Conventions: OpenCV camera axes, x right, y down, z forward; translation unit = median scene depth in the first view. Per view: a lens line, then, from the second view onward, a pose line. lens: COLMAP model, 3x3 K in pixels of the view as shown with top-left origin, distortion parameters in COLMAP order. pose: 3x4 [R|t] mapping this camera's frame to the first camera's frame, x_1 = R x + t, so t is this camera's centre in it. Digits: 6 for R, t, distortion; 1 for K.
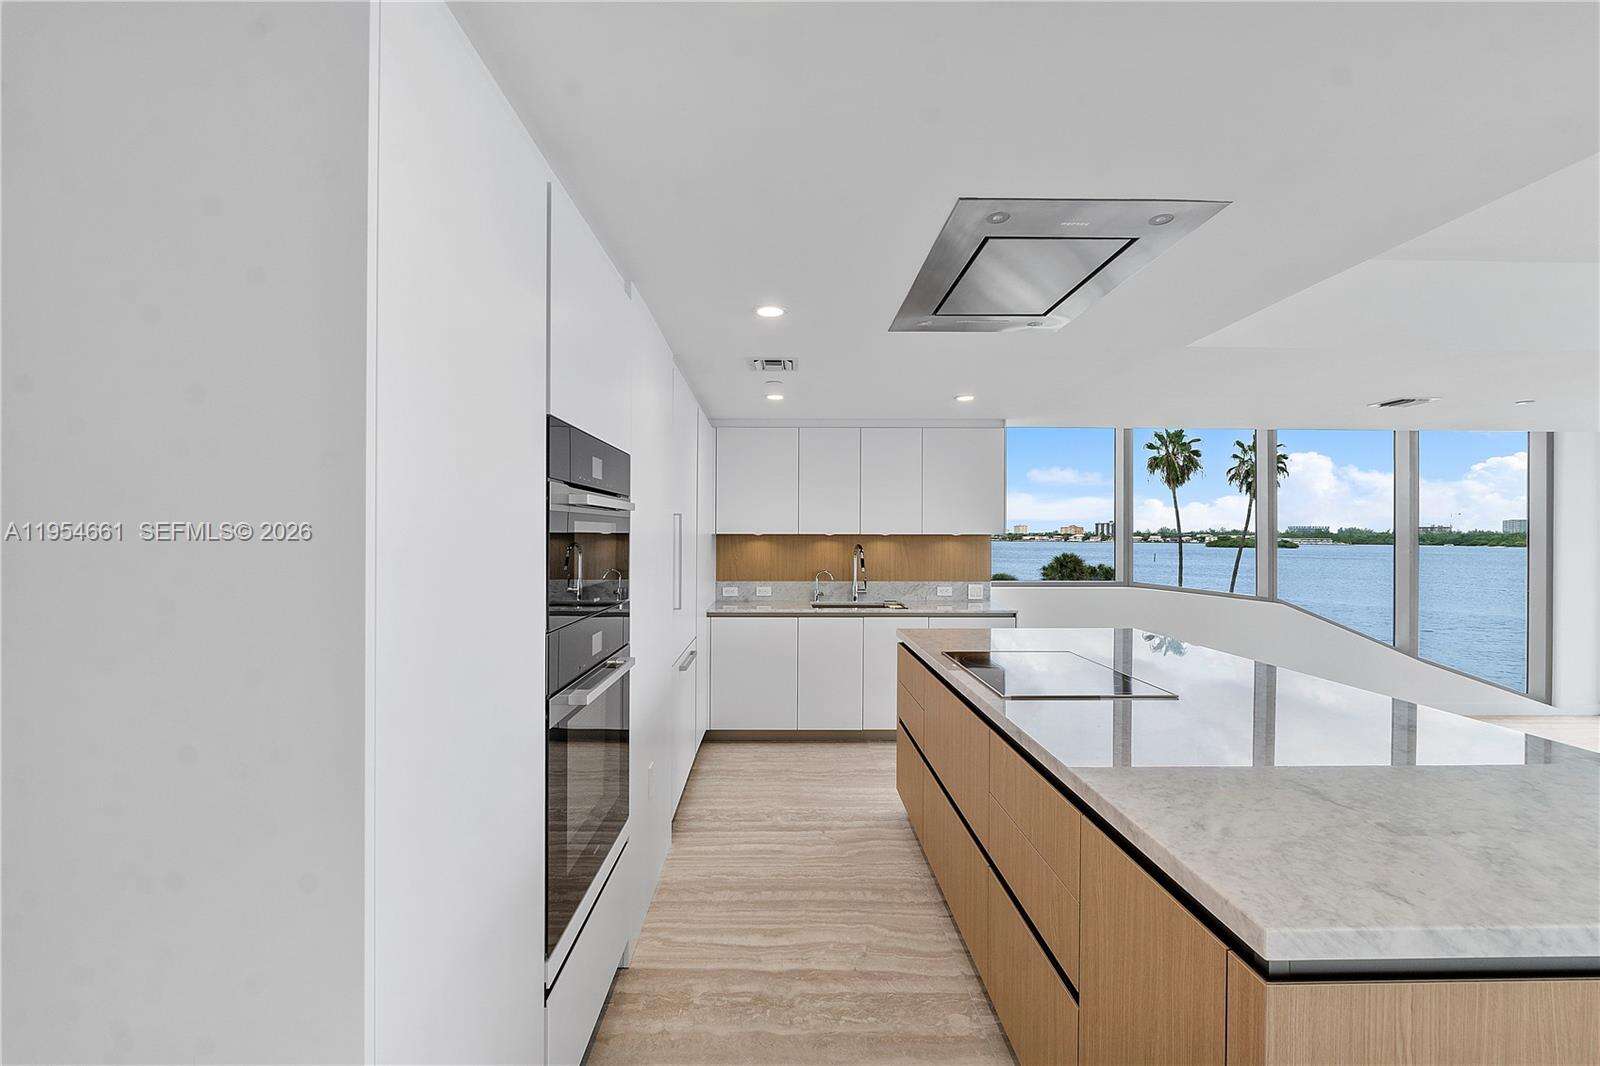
lens RADIAL K [[675.6, 0, 791.6], [0, 675.6, 533.0], [0, 0, 1]] dist [-0.000566, 0.000294]
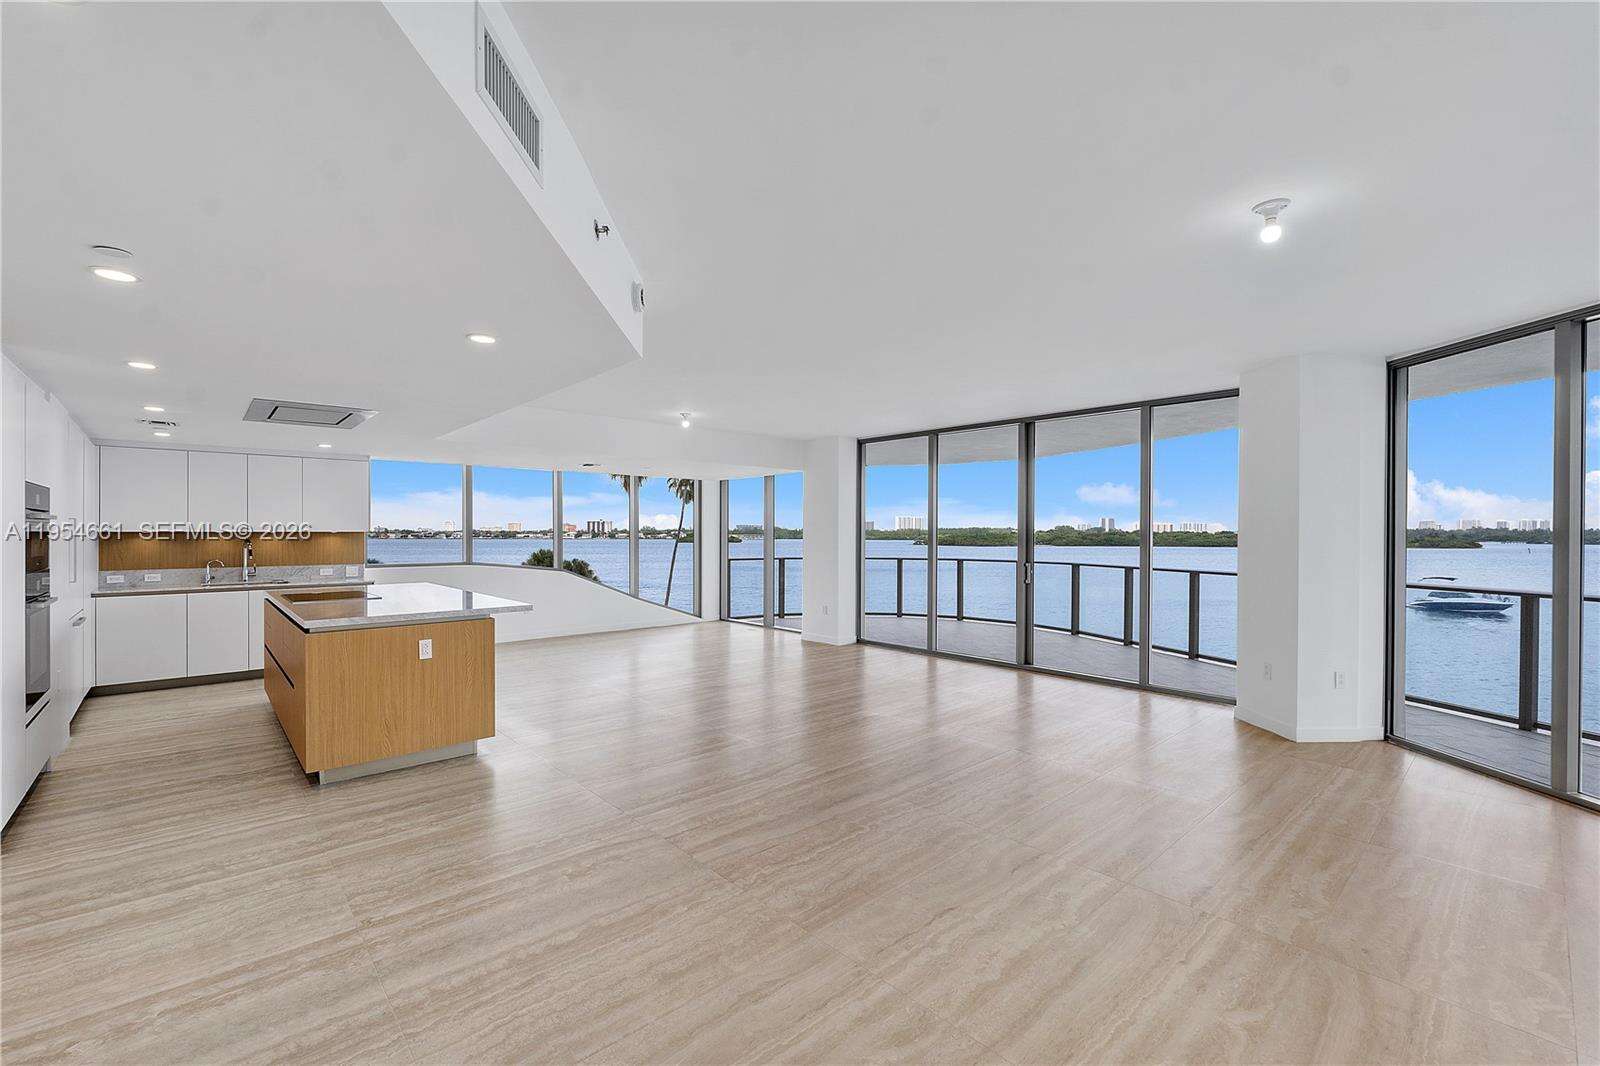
lens RADIAL K [[675.6, 0, 791.6], [0, 675.6, 533.0], [0, 0, 1]] dist [-0.000566, 0.000294]
pose [[0.755113, -0.002415, 0.655590, 0.033053], [0.000017, 0.999993, 0.003664, -0.001626], [-0.655594, -0.002756, 0.755108, -0.732119]]
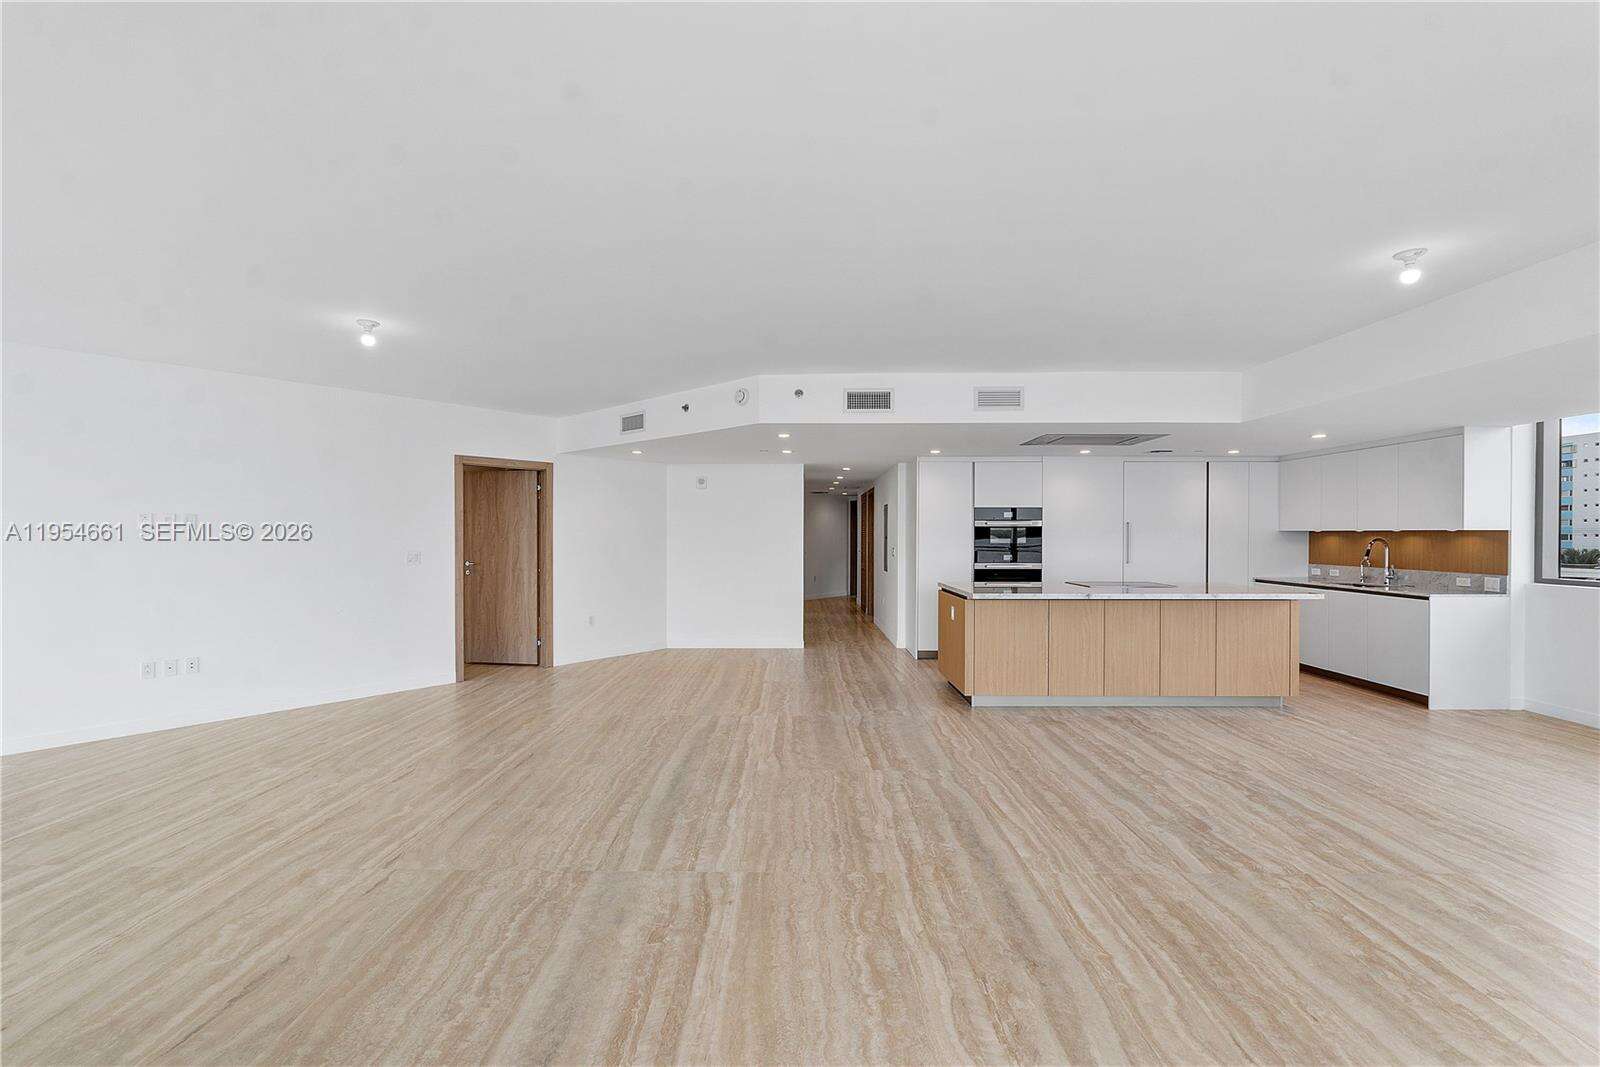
lens RADIAL K [[675.6, 0, 791.6], [0, 675.6, 533.5], [0, 0, 1]] dist [-0.000566, 0.000294]
pose [[-0.029956, -0.002364, -0.999548, 1.384505], [0.000652, 0.999997, -0.002385, 0.008351], [0.999551, -0.000723, -0.029955, -0.074902]]
